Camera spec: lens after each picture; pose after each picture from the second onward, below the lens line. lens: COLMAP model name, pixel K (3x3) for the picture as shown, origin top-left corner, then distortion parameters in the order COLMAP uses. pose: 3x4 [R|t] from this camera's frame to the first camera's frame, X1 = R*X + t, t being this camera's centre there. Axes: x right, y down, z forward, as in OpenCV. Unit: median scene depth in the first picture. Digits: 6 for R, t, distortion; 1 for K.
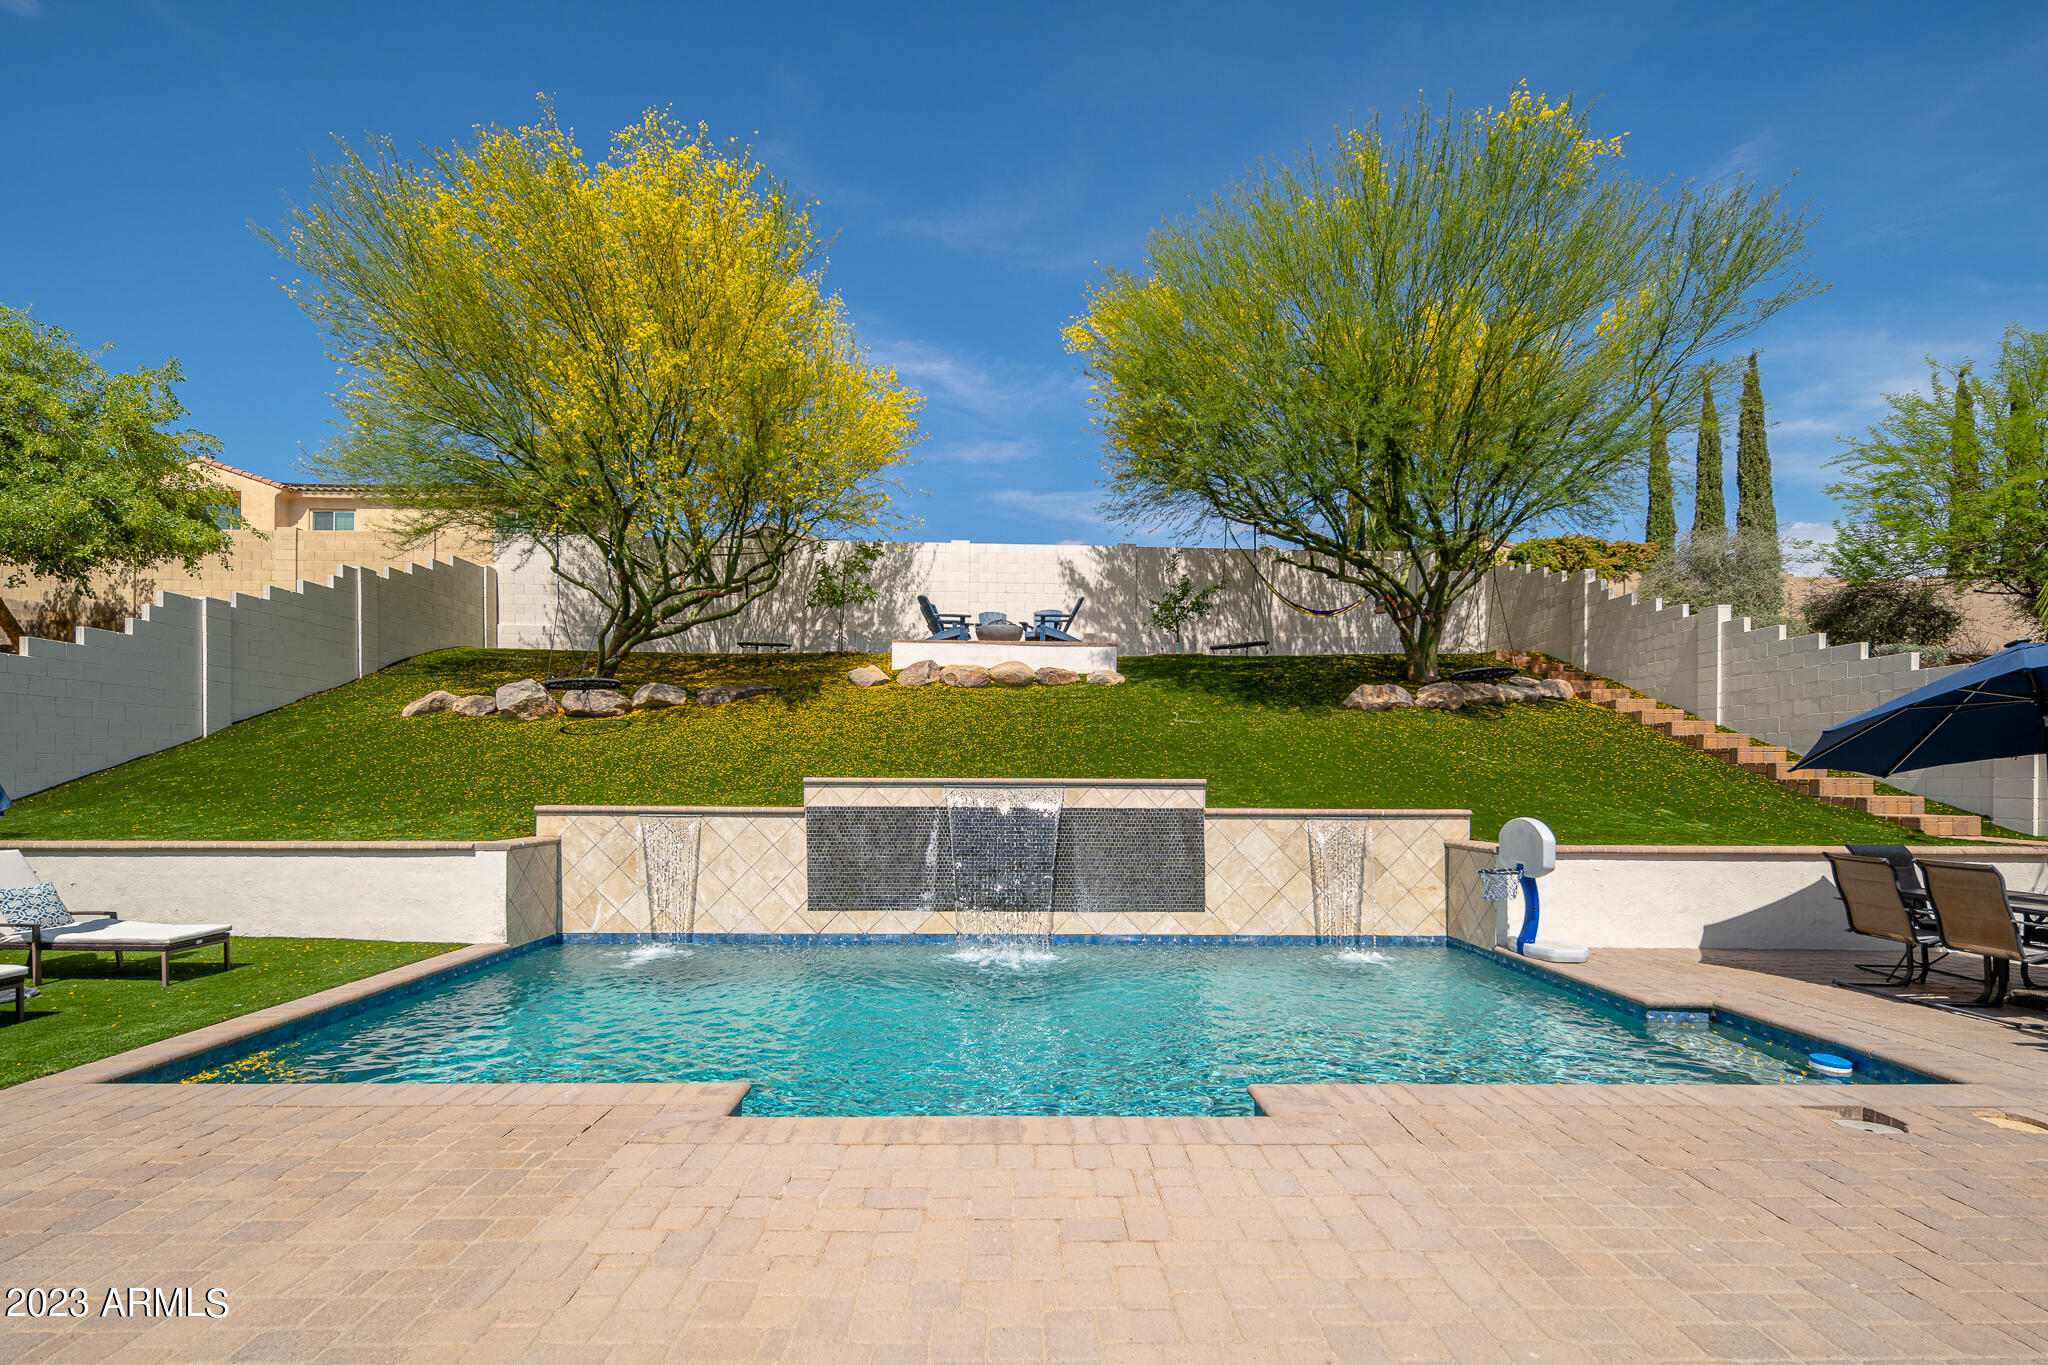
lens RADIAL K [[918.4, 0, 1031.4], [0, 918.4, 785.5], [0, 0, 1]] dist [0.000292, -0.000435]
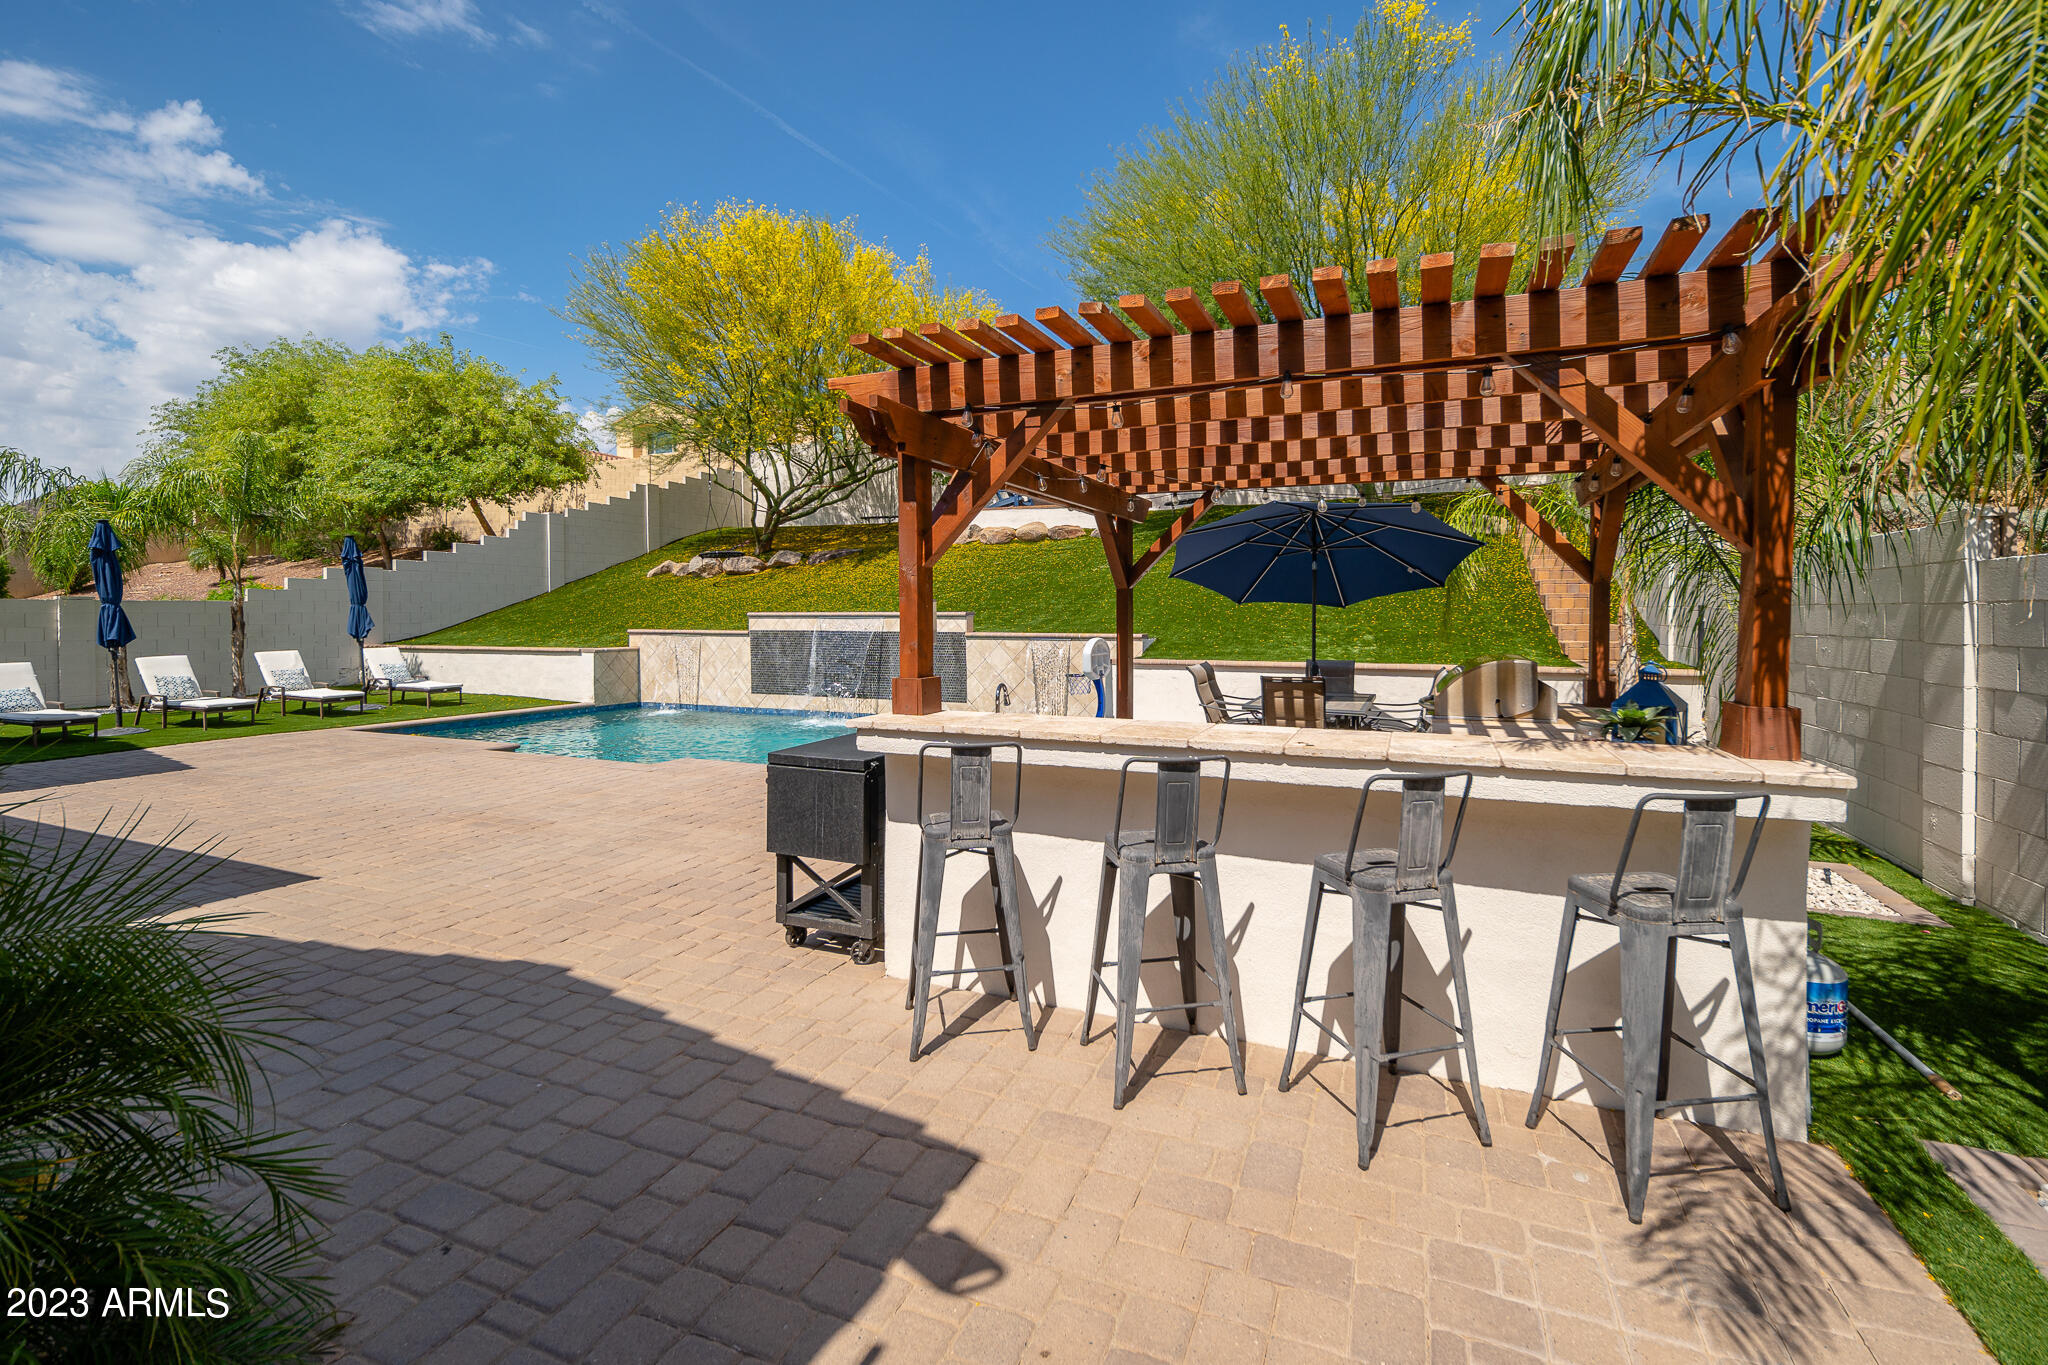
lens RADIAL K [[897.1, 0, 1044.3], [0, 897.1, 625.0], [0, 0, 1]] dist [-0.000176, 0.000025]
pose [[0.915205, -0.000141, -0.402988, 0.878483], [0.001528, 0.999994, 0.003122, 0.009343], [0.402985, -0.003473, 0.915200, -0.259527]]
